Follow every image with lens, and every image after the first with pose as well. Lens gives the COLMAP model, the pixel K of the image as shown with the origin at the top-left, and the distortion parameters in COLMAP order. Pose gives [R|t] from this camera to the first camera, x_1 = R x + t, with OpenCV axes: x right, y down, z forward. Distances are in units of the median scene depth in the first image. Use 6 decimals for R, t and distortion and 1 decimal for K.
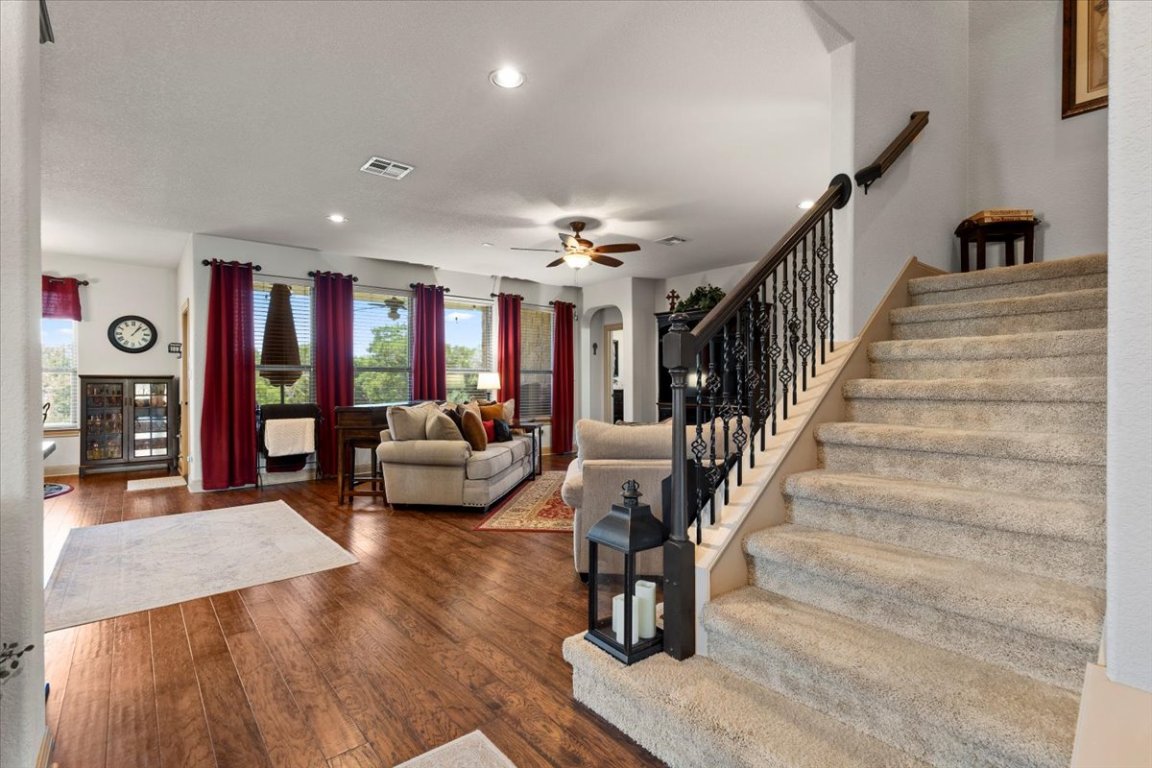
lens RADIAL K [[540.4, 0, 585.4], [0, 540.4, 384.0], [0, 0, 1]] dist [0.006570, 0.001494]
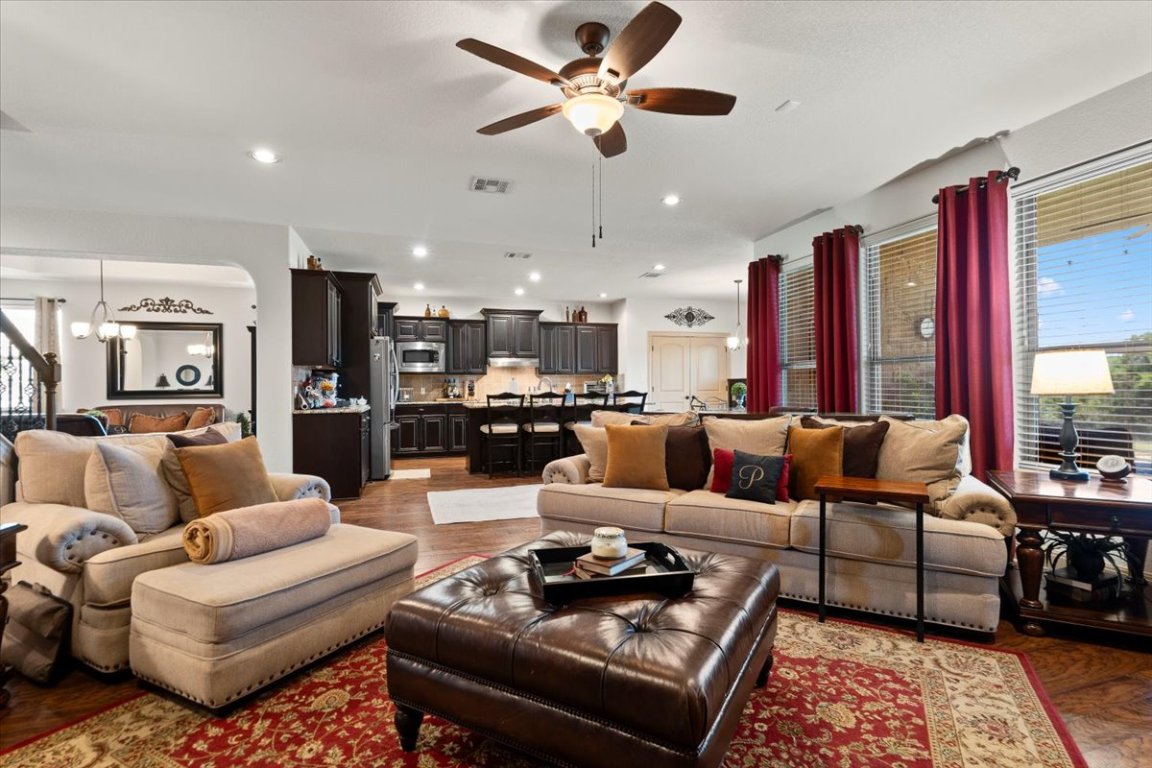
lens RADIAL K [[540.4, 0, 585.4], [0, 540.4, 384.0], [0, 0, 1]] dist [0.006570, 0.001494]
pose [[-0.384449, 0.000993, -0.923146, 0.328891], [0.008632, 0.999960, -0.002519, -0.000533], [0.923106, -0.008937, -0.384442, 0.939021]]
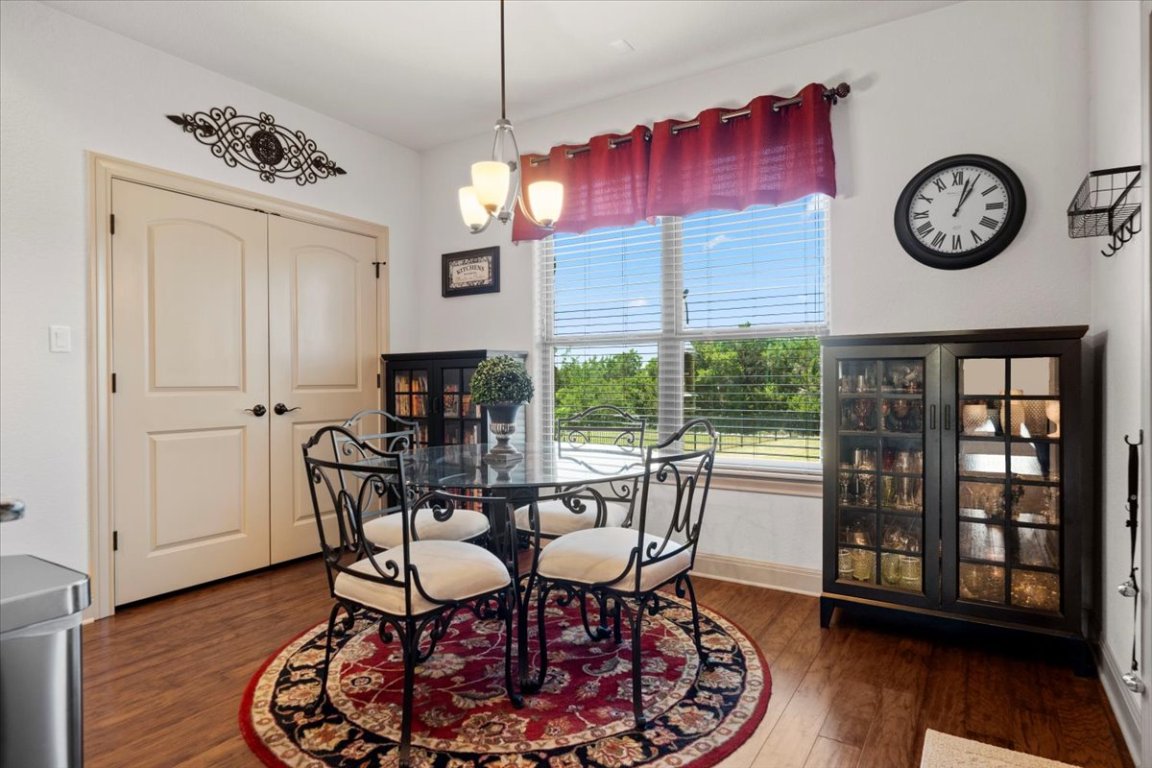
lens RADIAL K [[629.4, 0, 589.2], [0, 629.4, 381.7], [0, 0, 1]] dist [0.000775, 0.000693]
pose [[0.307133, 0.005081, -0.951653, -0.580832], [0.004849, 0.999964, 0.006904, 0.009202], [0.951654, -0.006735, 0.307098, 0.724325]]
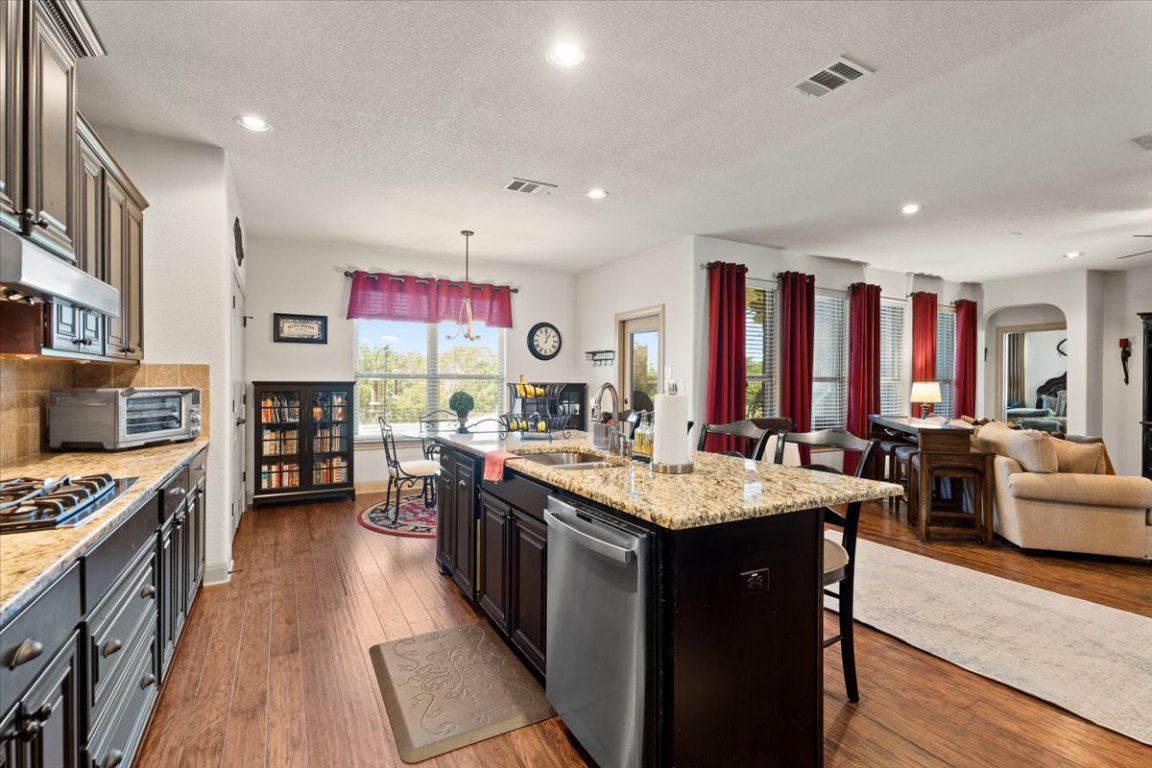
lens RADIAL K [[540.4, 0, 585.4], [0, 540.4, 384.0], [0, 0, 1]] dist [0.006570, 0.001494]
pose [[0.983192, 0.011219, -0.182231, -0.627330], [-0.010987, 0.999937, 0.002283, -0.017702], [0.182245, -0.000242, 0.983253, 0.042927]]
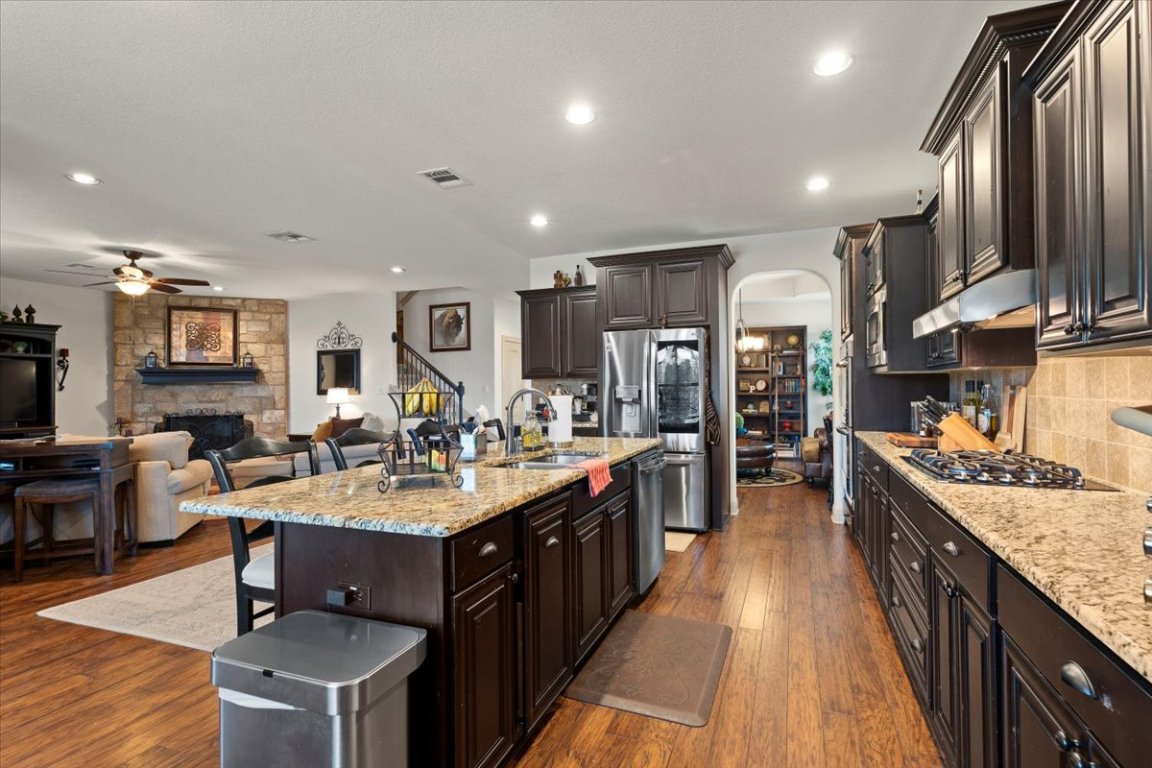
lens RADIAL K [[540.4, 0, 585.4], [0, 540.4, 384.0], [0, 0, 1]] dist [0.006570, 0.001494]
pose [[-0.488070, 0.012790, 0.872711, -1.088912], [0.013357, 0.999885, -0.007184, -0.018495], [-0.872702, 0.008150, -0.488185, 0.608220]]
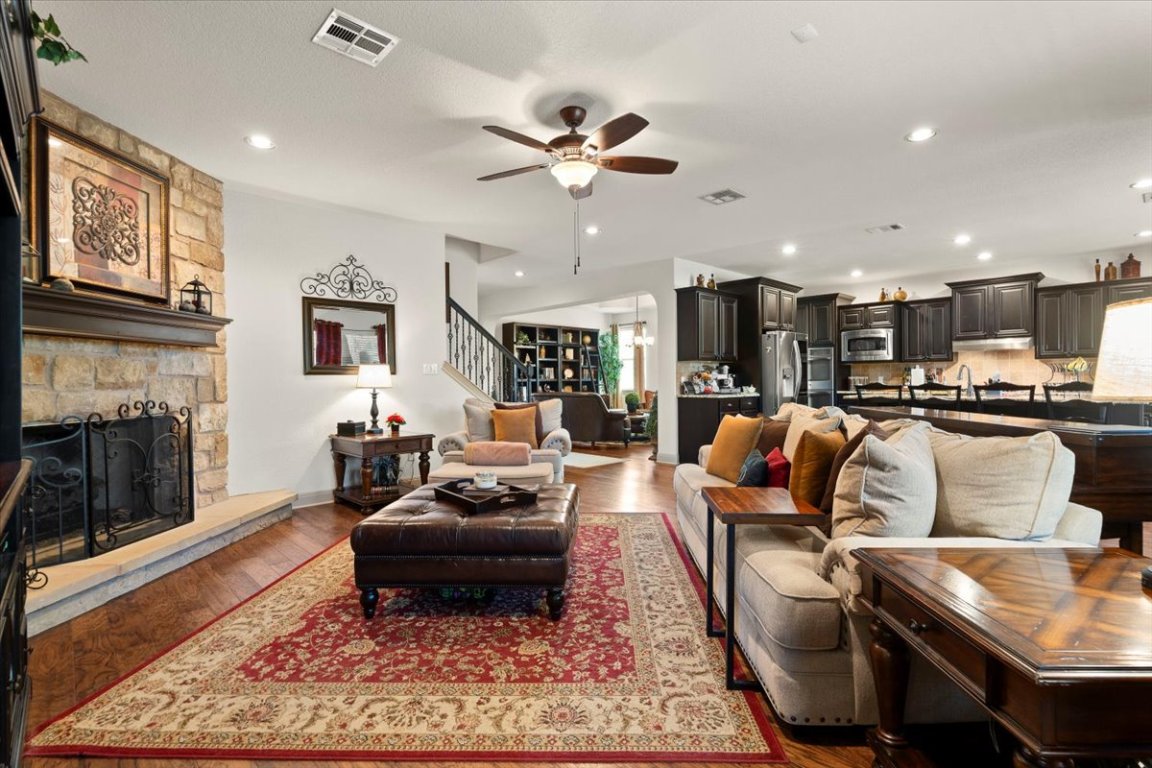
lens RADIAL K [[540.4, 0, 585.4], [0, 540.4, 384.0], [0, 0, 1]] dist [0.006570, 0.001494]
pose [[-0.997467, 0.011457, -0.070208, 0.013644], [0.010892, 0.999905, 0.008429, 0.000483], [0.070298, 0.007643, -0.997497, 1.289567]]
